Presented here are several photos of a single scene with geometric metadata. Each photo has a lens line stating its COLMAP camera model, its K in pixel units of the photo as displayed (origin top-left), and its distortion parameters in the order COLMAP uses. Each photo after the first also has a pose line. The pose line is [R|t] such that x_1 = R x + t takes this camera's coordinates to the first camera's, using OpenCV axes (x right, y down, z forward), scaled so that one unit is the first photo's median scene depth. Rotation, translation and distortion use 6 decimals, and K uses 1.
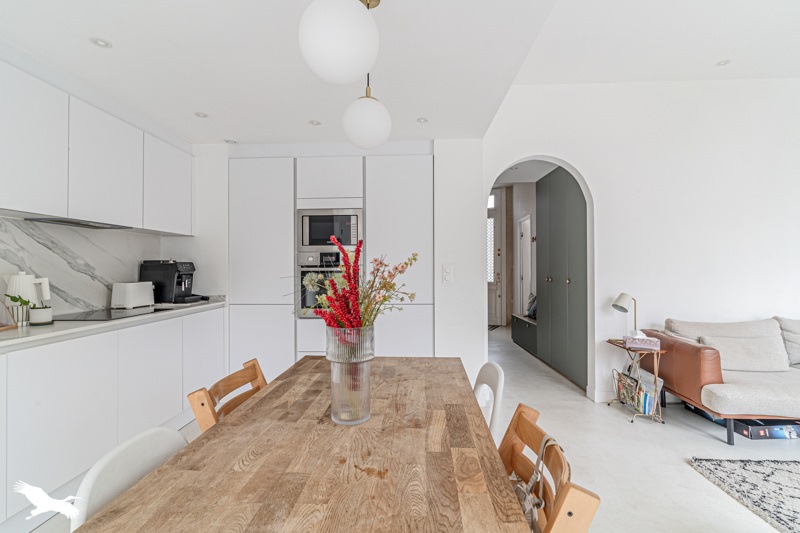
lens RADIAL K [[376.9, 0, 398.7], [0, 376.9, 262.3], [0, 0, 1]] dist [0.013536, -0.004119]
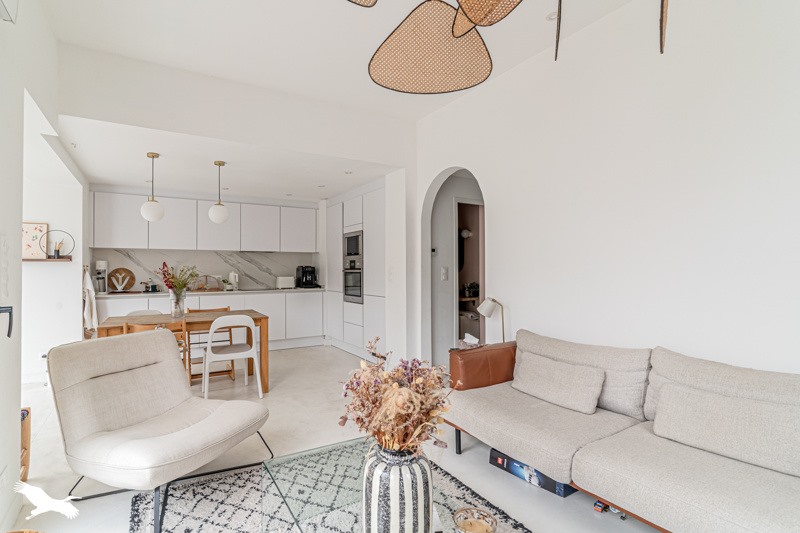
lens RADIAL K [[388.9, 0, 375.8], [0, 388.9, 266.8], [0, 0, 1]] dist [-0.002321, 0.000239]
pose [[0.531904, -0.003738, -0.846796, 1.363347], [0.011311, 0.999932, 0.002691, -0.002337], [0.846729, -0.011009, 0.531911, 0.252835]]
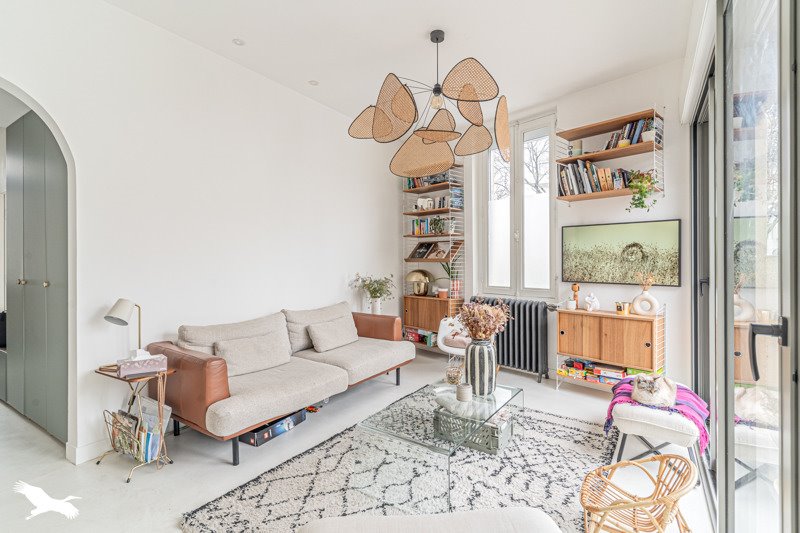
lens RADIAL K [[388.9, 0, 396.6], [0, 388.9, 261.9], [0, 0, 1]] dist [-0.002321, 0.000239]
pose [[0.526842, -0.006828, 0.849936, 0.263354], [-0.005170, 0.999923, 0.011237, 0.000382], [-0.849948, -0.010314, 0.526766, 0.186587]]
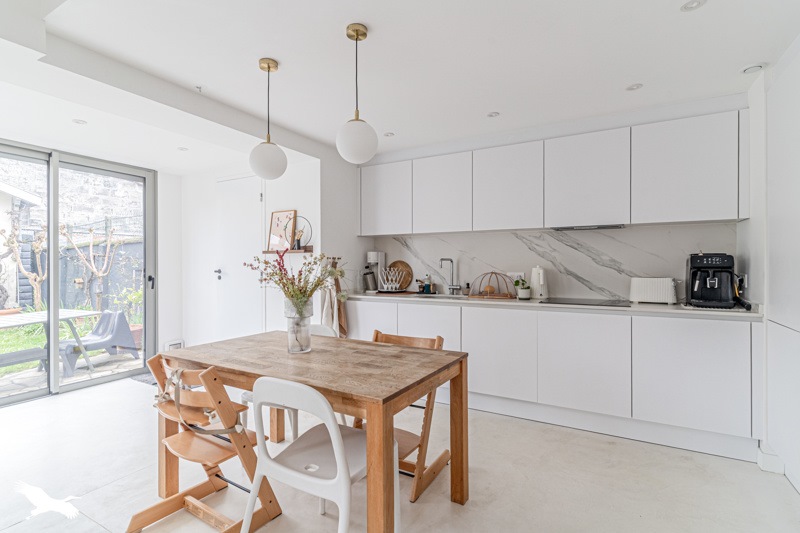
lens RADIAL K [[388.9, 0, 397.6], [0, 388.9, 266.6], [0, 0, 1]] dist [-0.002321, 0.000239]
pose [[-0.468285, 0.008191, -0.883540, 0.475892], [0.012814, 0.999915, 0.002479, 0.012605], [0.883485, -0.010161, -0.468350, 0.848053]]
